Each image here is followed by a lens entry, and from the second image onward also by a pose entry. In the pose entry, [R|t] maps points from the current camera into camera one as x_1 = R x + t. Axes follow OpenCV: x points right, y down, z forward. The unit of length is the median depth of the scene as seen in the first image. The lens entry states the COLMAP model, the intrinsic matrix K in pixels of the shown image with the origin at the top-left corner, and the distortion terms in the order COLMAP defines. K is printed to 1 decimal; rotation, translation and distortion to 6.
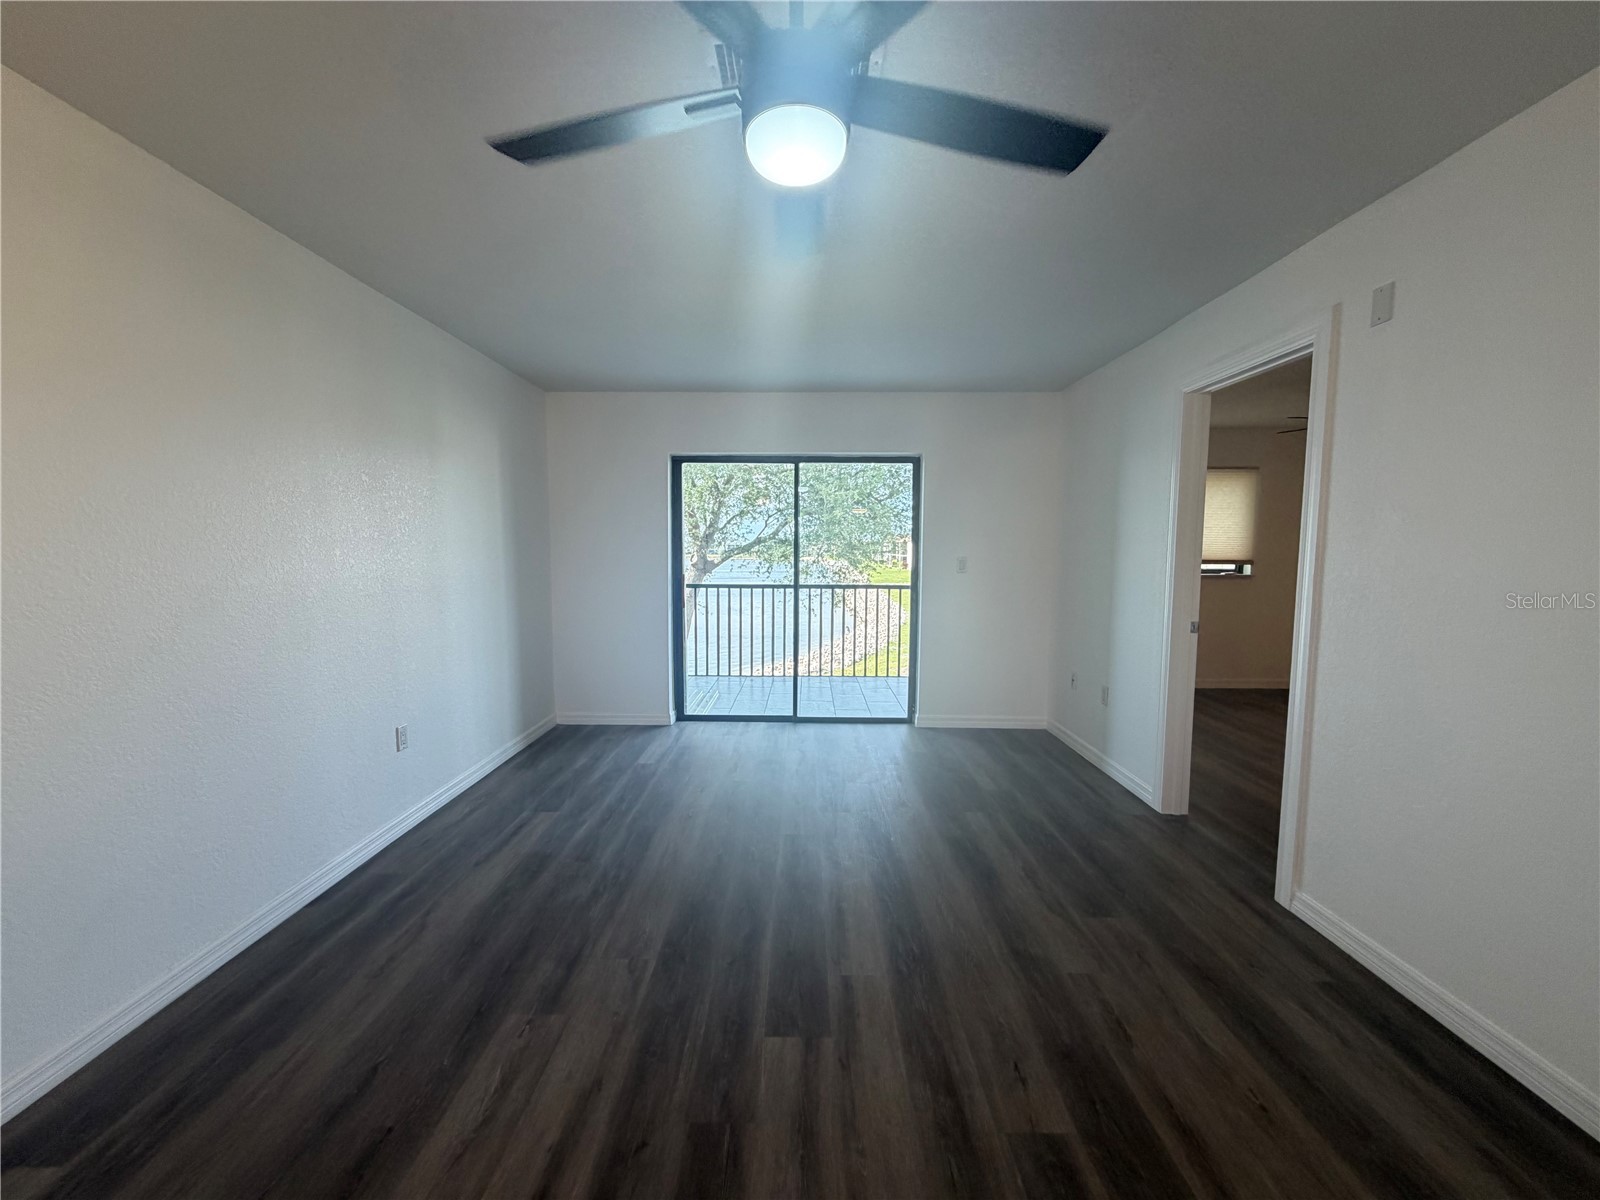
lens RADIAL K [[636.2, 0, 801.7], [0, 636.2, 600.1], [0, 0, 1]] dist [0.000375, -0.000355]
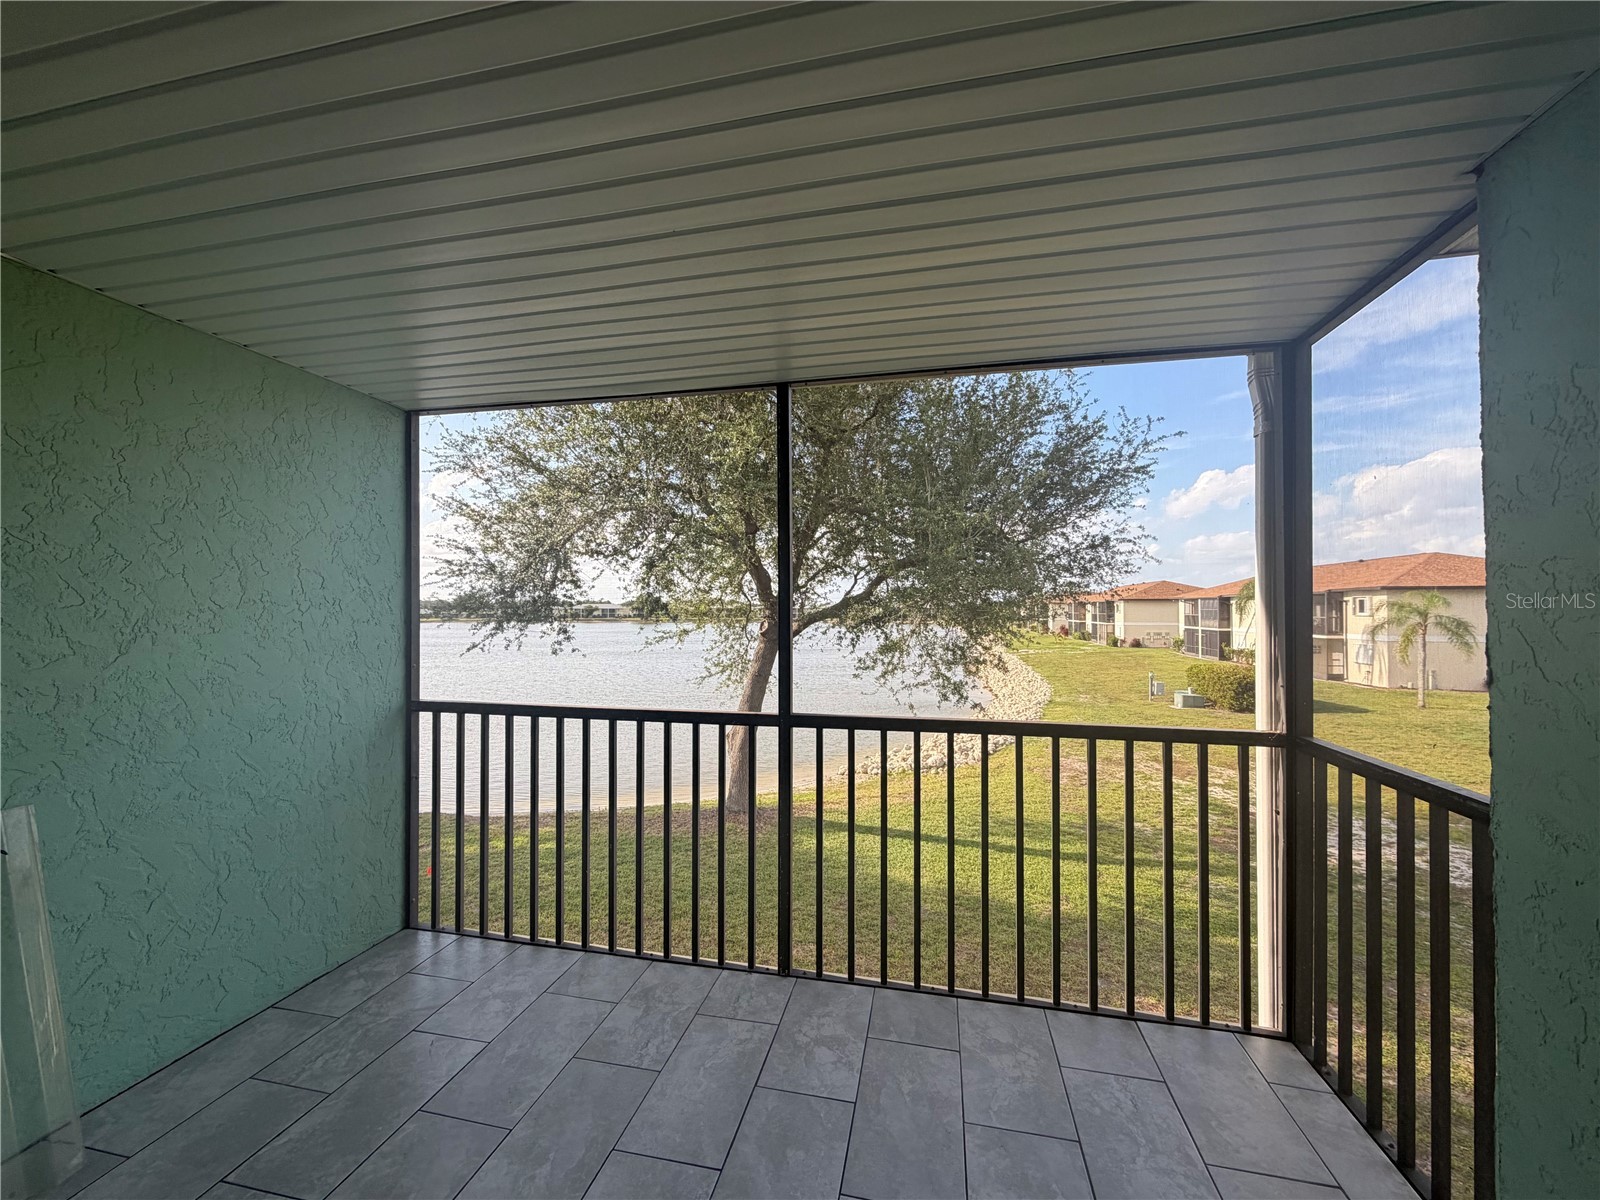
lens RADIAL K [[636.2, 0, 805.2], [0, 636.2, 599.3], [0, 0, 1]] dist [0.000375, -0.000355]
pose [[0.979164, -0.003086, -0.203047, 0.031473], [-0.016848, 0.995203, -0.096374, -0.027613], [0.202370, 0.097787, 0.974415, 0.299411]]
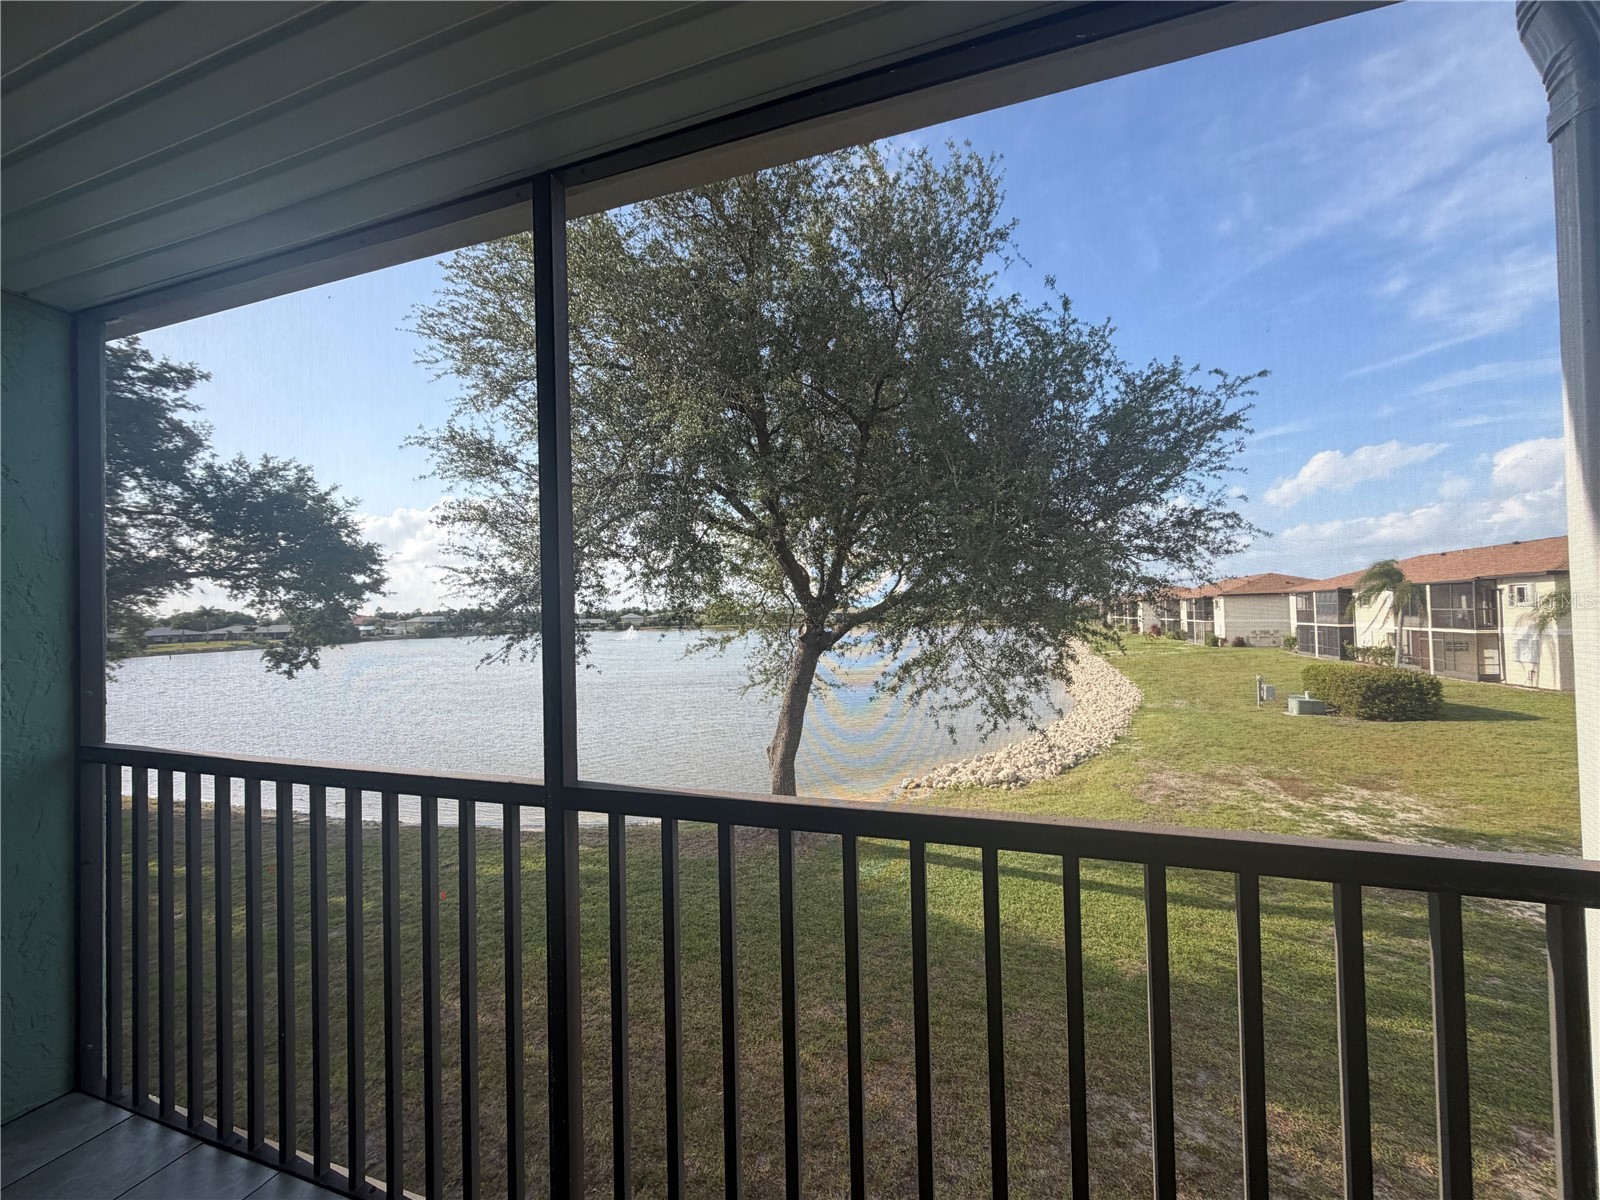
lens RADIAL K [[636.2, 0, 801.2], [0, 636.2, 601.6], [0, 0, 1]] dist [0.000375, -0.000355]
pose [[0.946751, -0.028039, -0.320744, 0.050927], [-0.004396, 0.994982, -0.099956, -0.030264], [0.321937, 0.096043, 0.941877, 0.373052]]
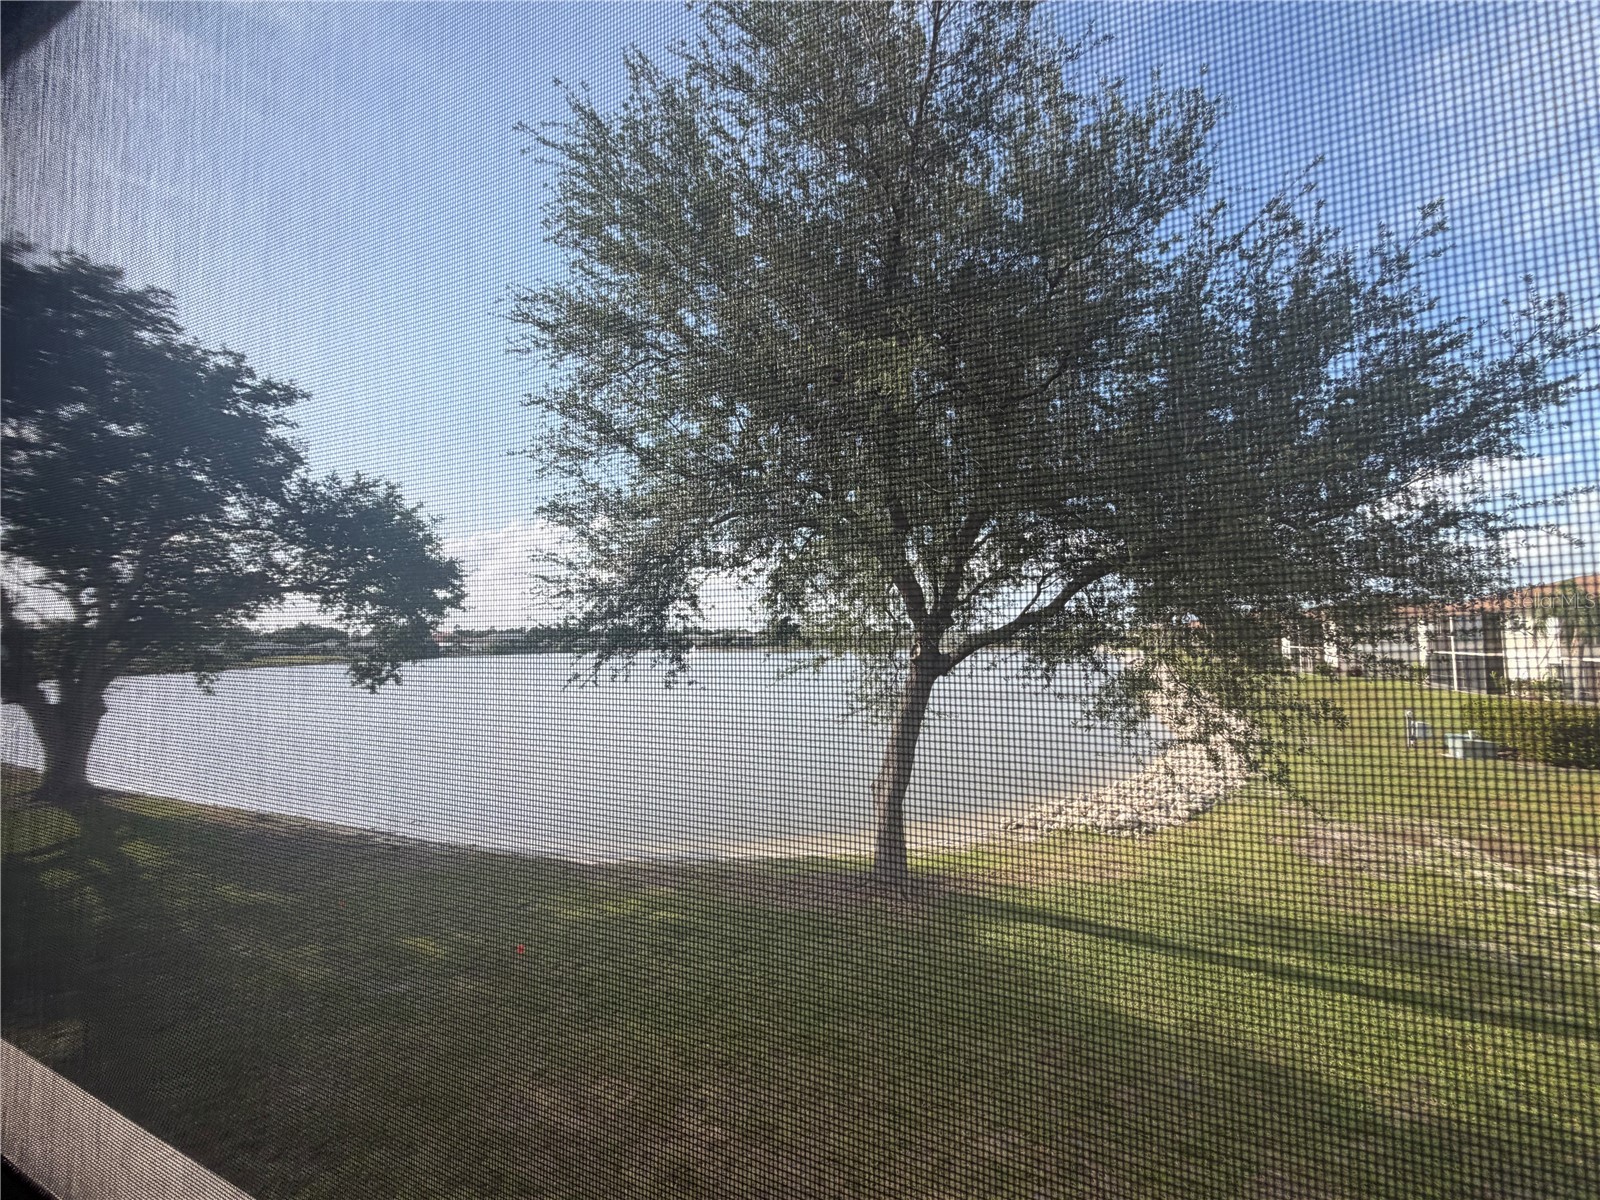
lens RADIAL K [[636.2, 0, 802.7], [0, 636.2, 597.7], [0, 0, 1]] dist [0.000375, -0.000355]
pose [[0.914575, -0.035384, -0.402865, -0.022522], [-0.022481, 0.990176, -0.138004, -0.032971], [0.403791, 0.135272, 0.904795, 0.427006]]
